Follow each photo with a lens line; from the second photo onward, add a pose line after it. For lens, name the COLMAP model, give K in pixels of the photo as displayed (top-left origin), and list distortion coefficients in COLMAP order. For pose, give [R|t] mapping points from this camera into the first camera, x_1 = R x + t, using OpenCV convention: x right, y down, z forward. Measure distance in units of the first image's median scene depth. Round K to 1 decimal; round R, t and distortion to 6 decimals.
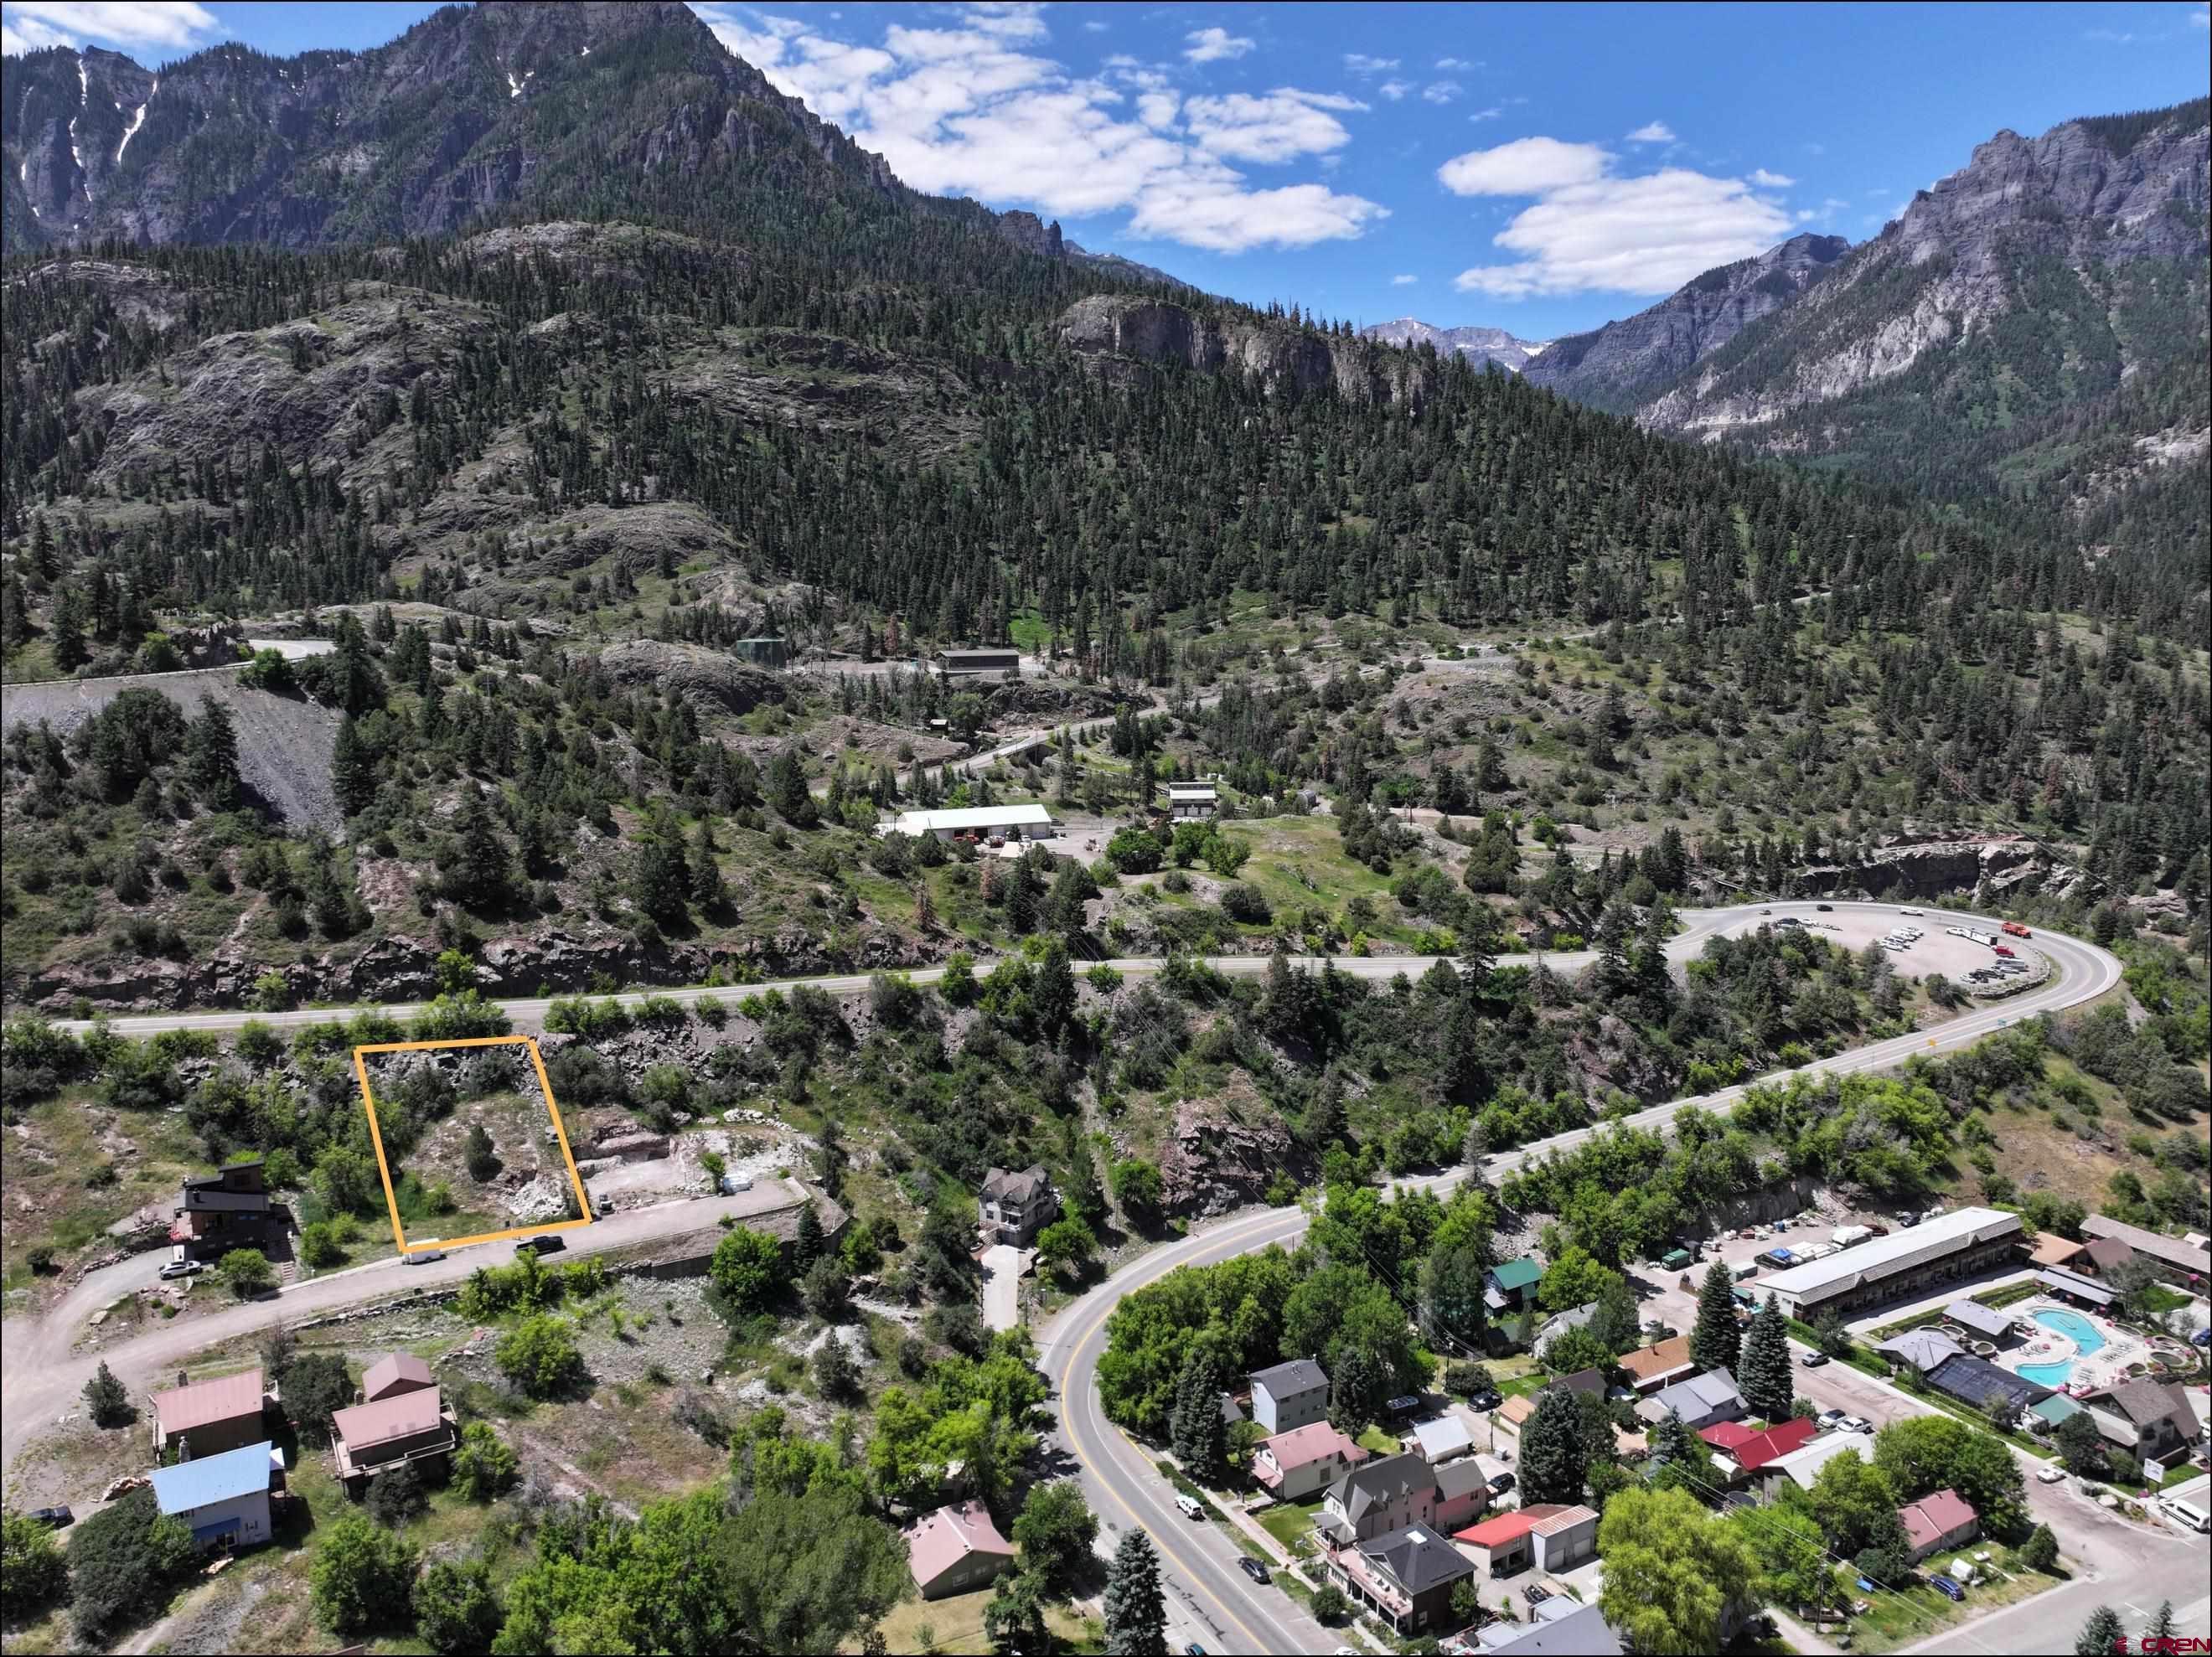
lens RADIAL K [[1548.3, 0, 1115.3], [0, 1548.3, 829.4], [0, 0, 1]] dist [-0.005137, 0.020839]
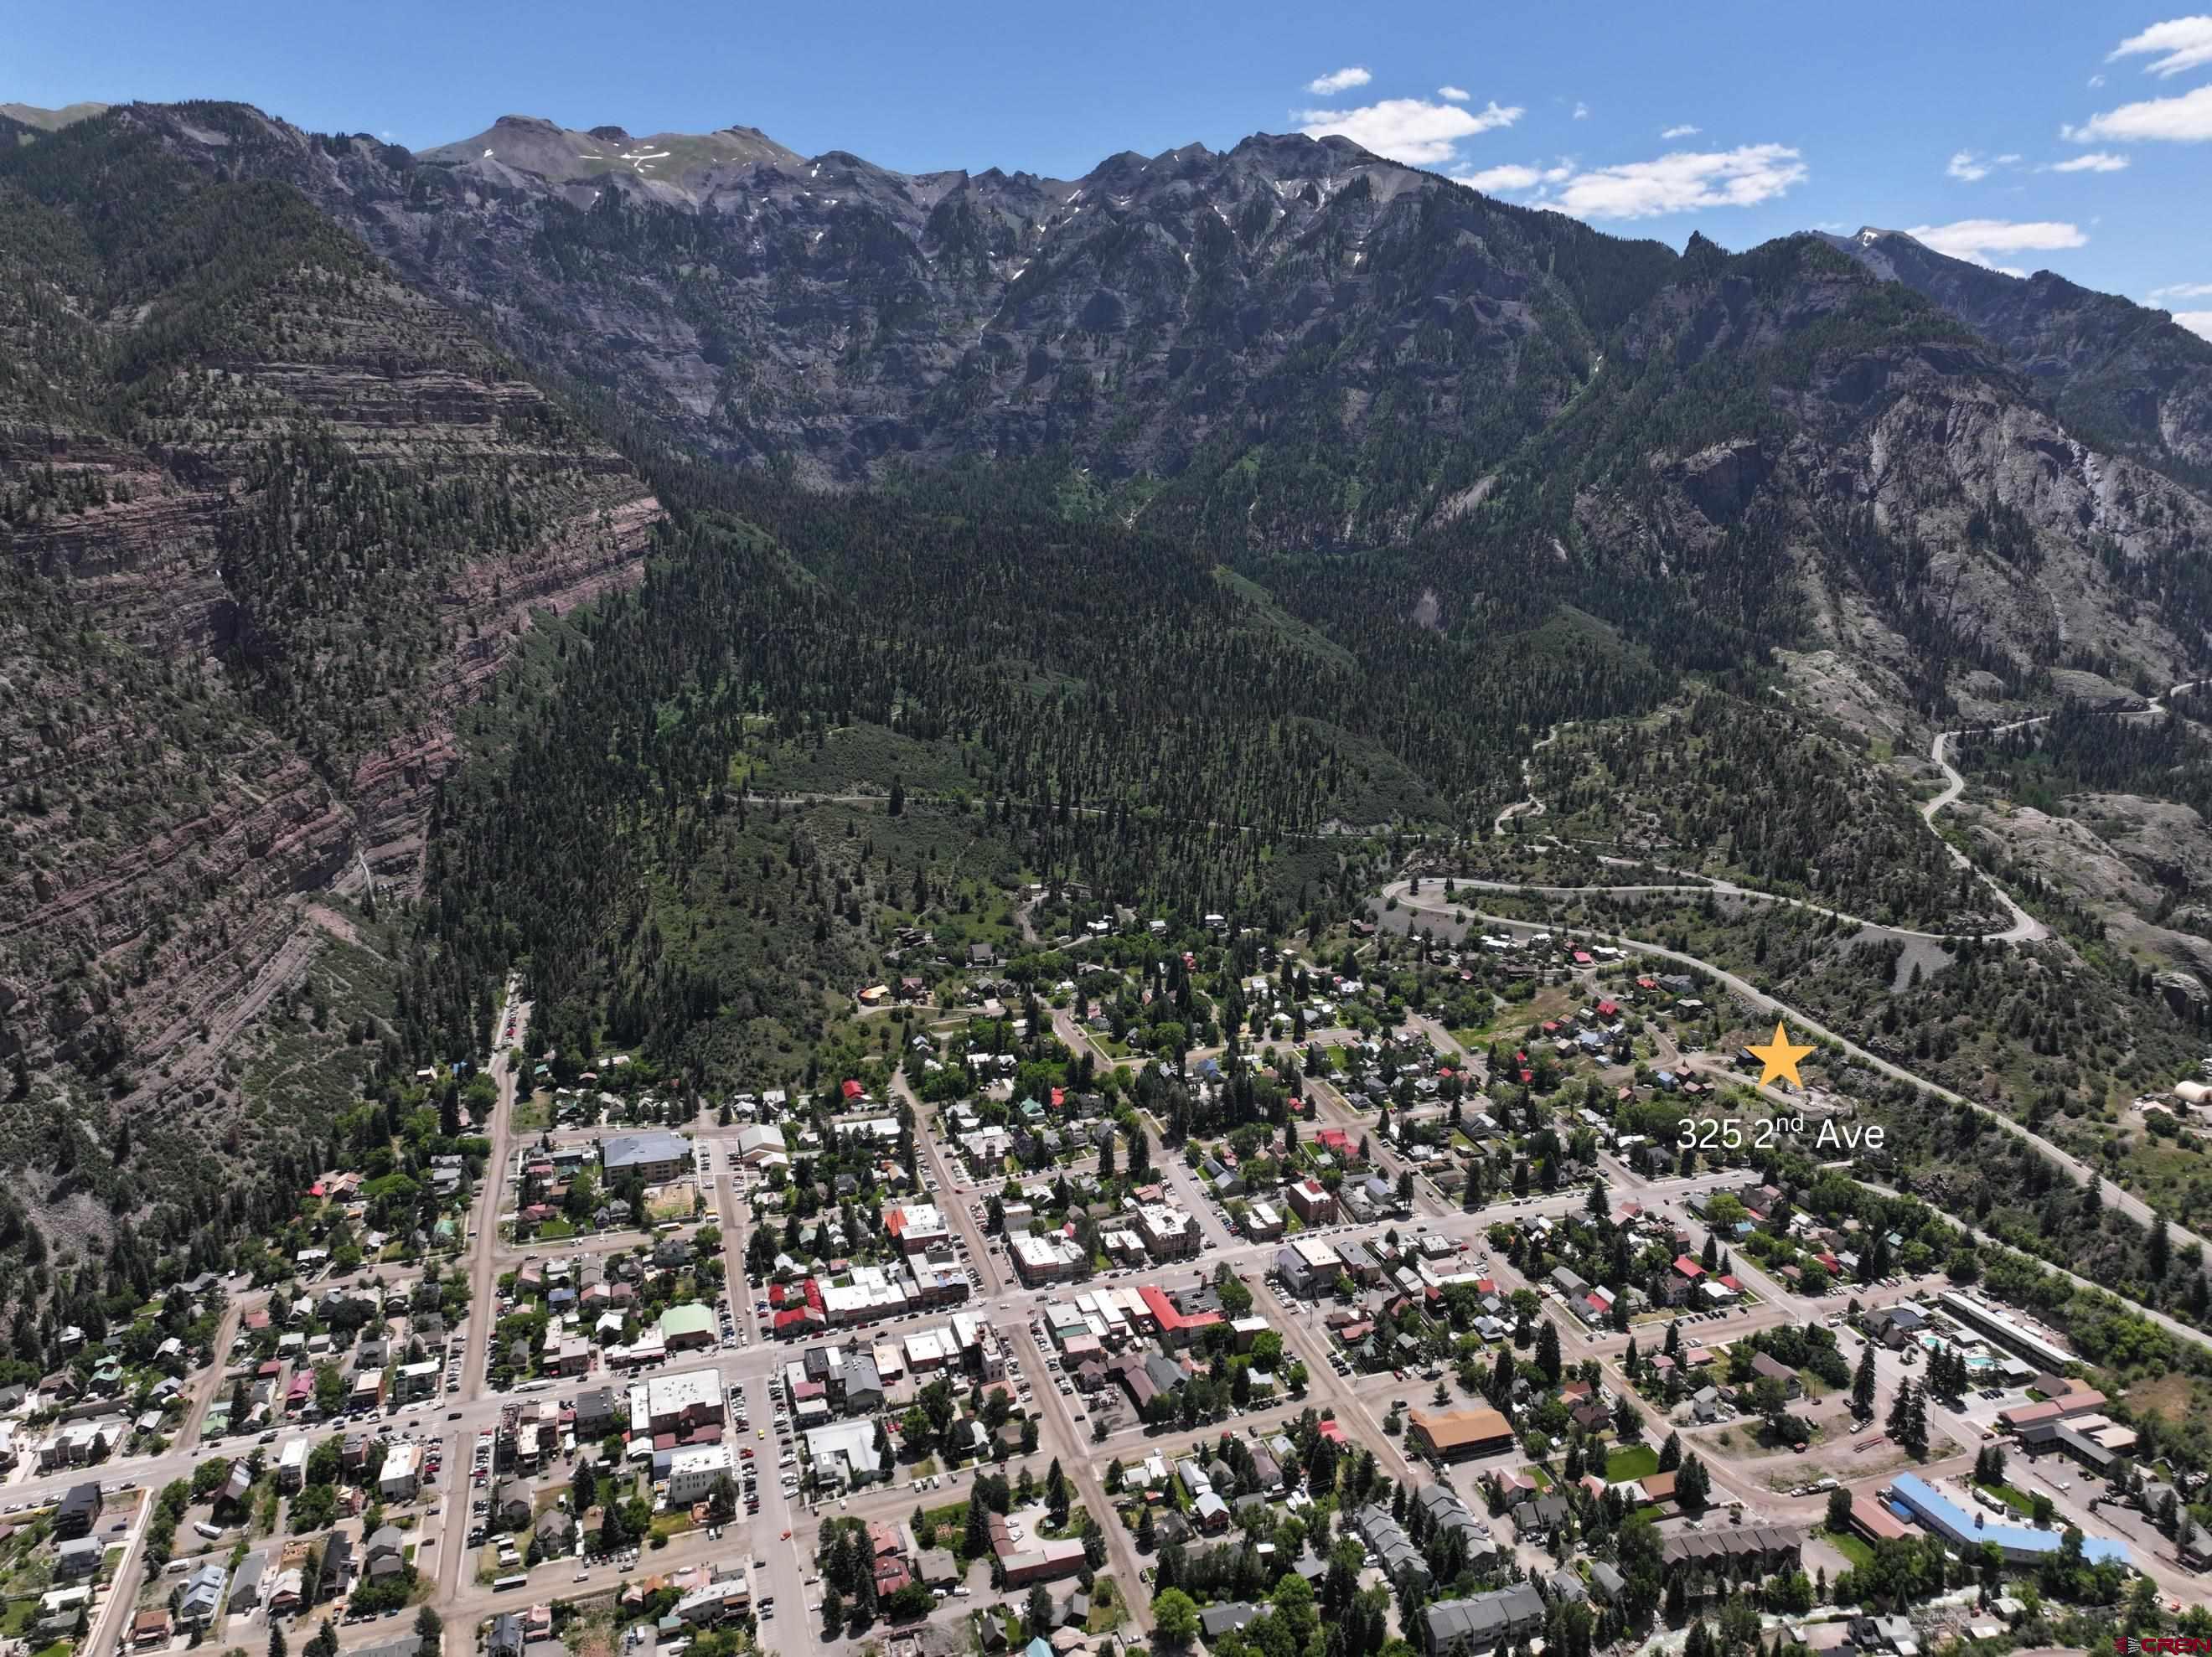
lens RADIAL K [[1549.3, 0, 1119.1], [0, 1549.3, 822.4], [0, 0, 1]] dist [0.001766, 0.008636]
pose [[-0.209927, 0.170200, -0.962789, 2.873849], [-0.153653, 0.966752, 0.204403, -0.750595], [0.965568, 0.190845, -0.176796, -0.081338]]
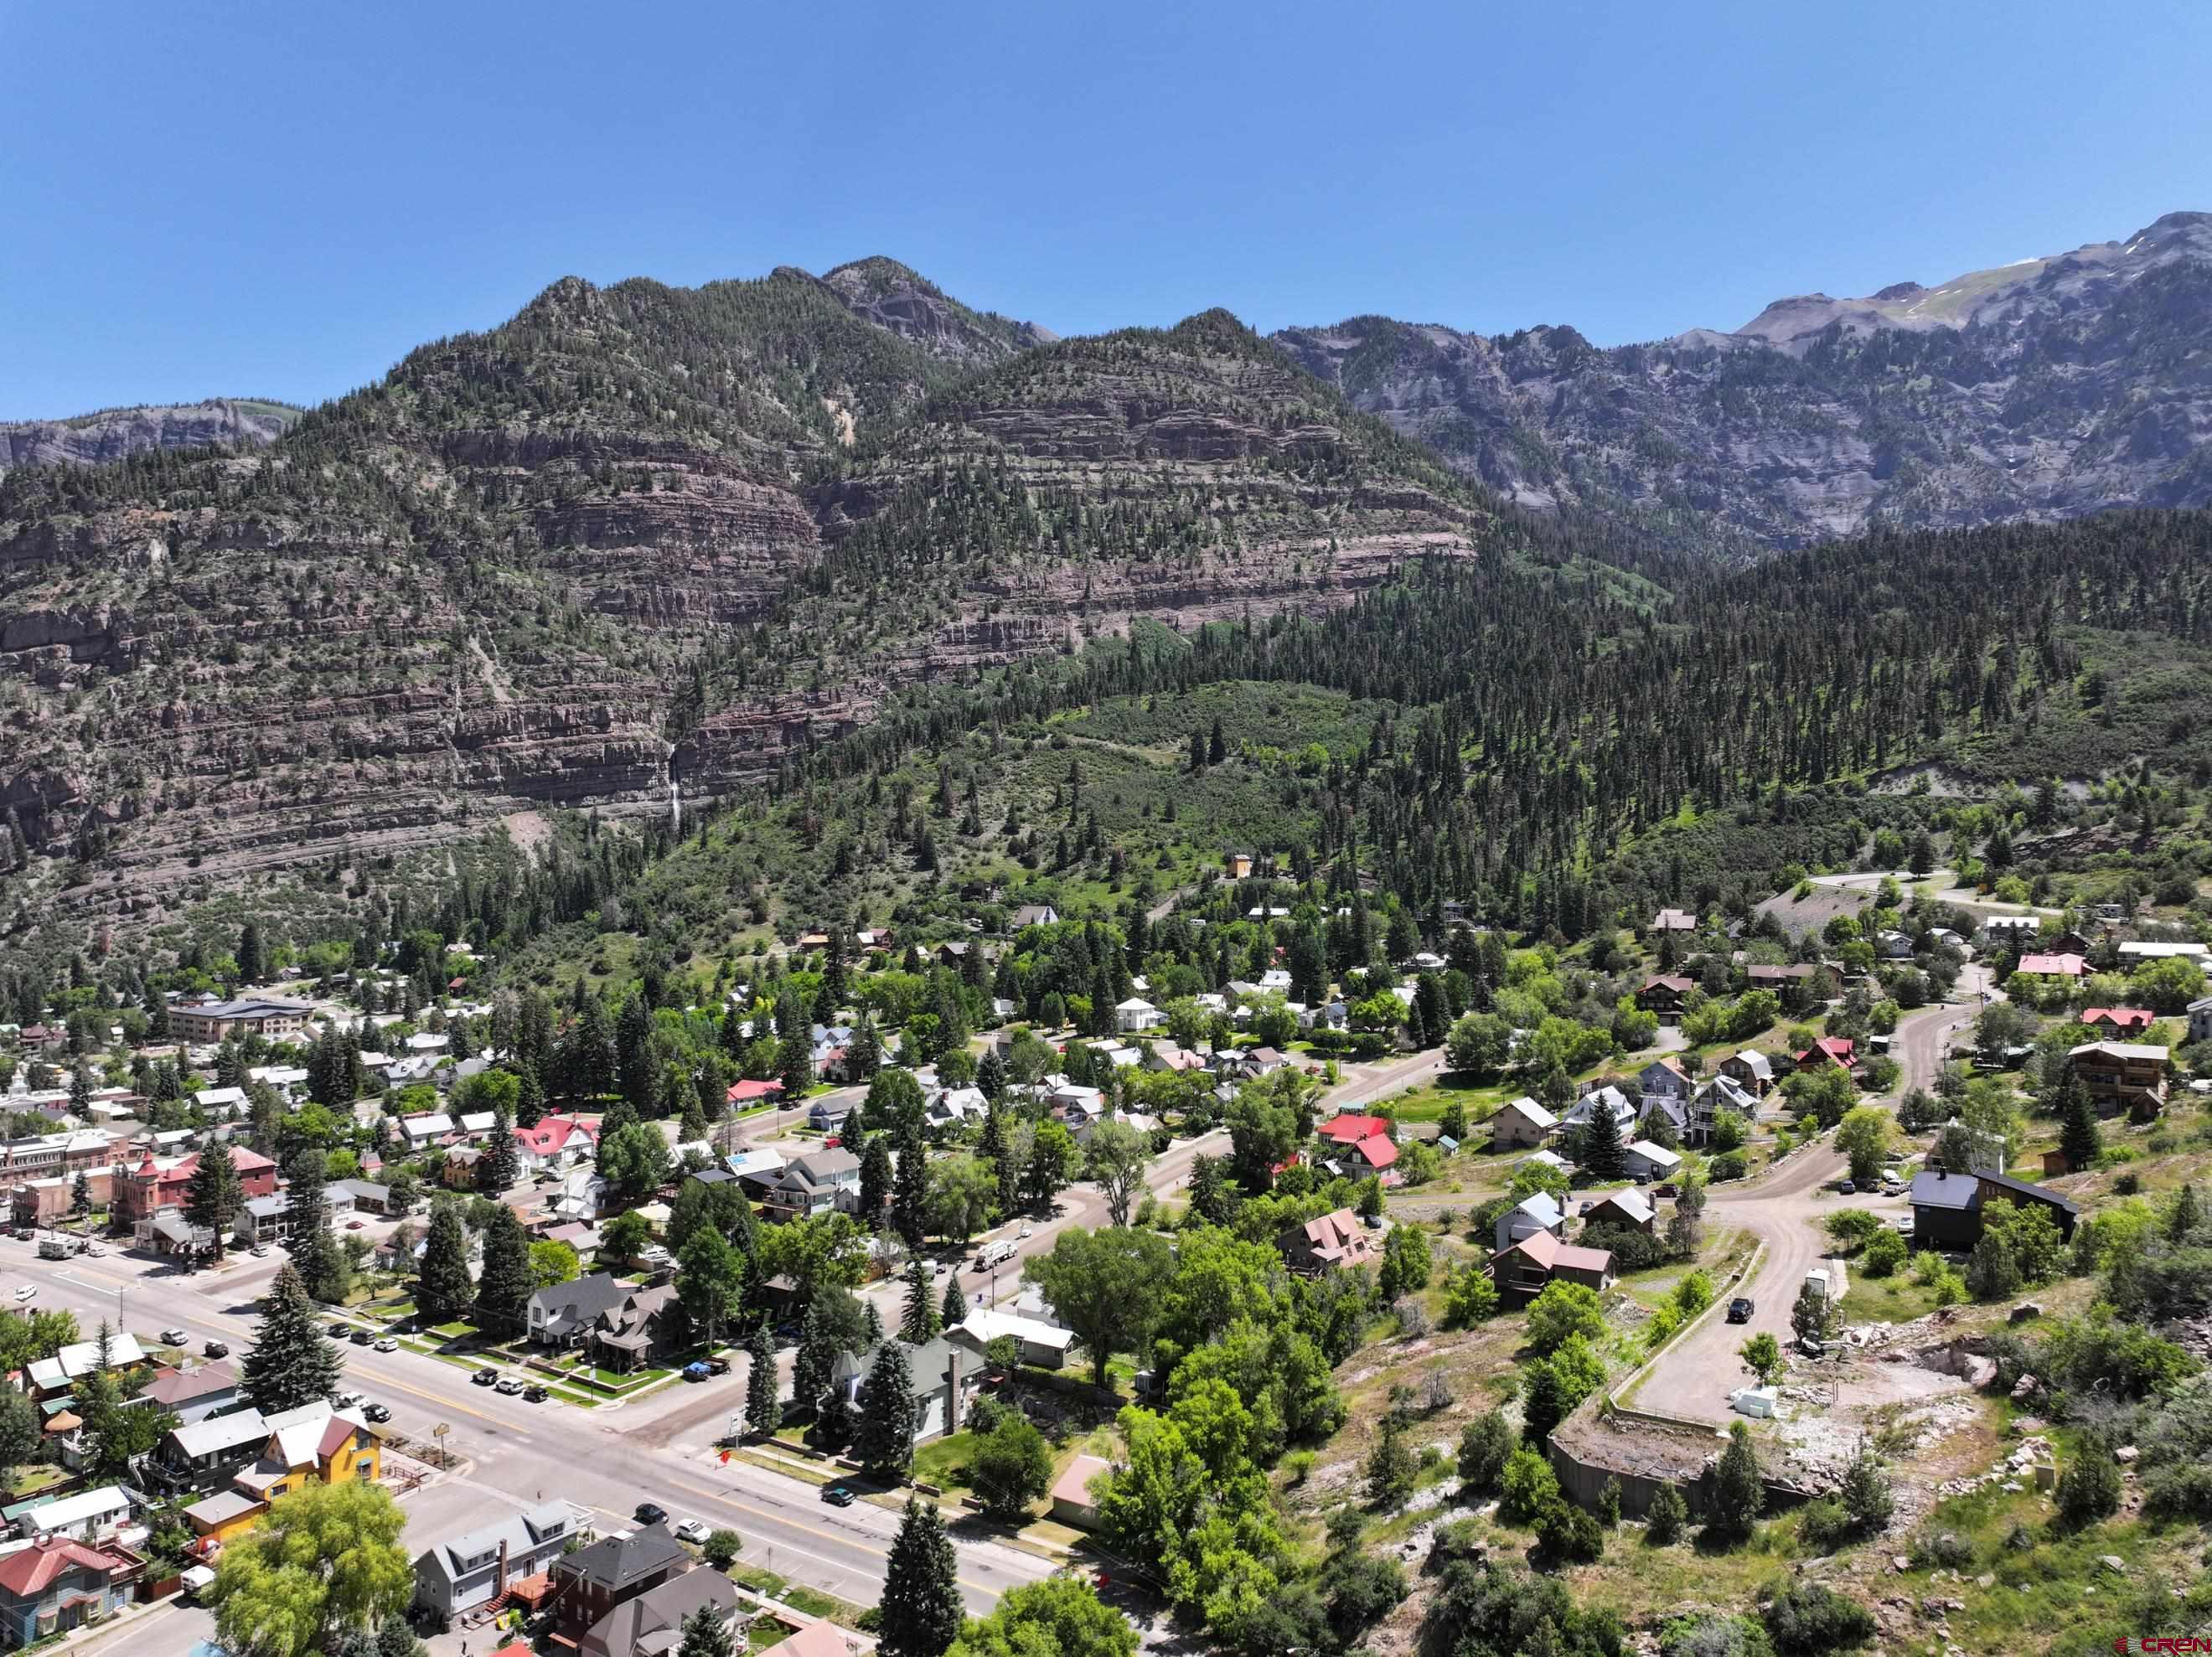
lens RADIAL K [[1548.3, 0, 1115.3], [0, 1548.3, 829.4], [0, 0, 1]] dist [-0.005137, 0.020839]
pose [[-0.910897, -0.005889, -0.412593, 0.181600], [-0.061863, 0.990546, 0.122440, -0.038889], [0.407971, 0.137054, -0.902649, 1.106482]]
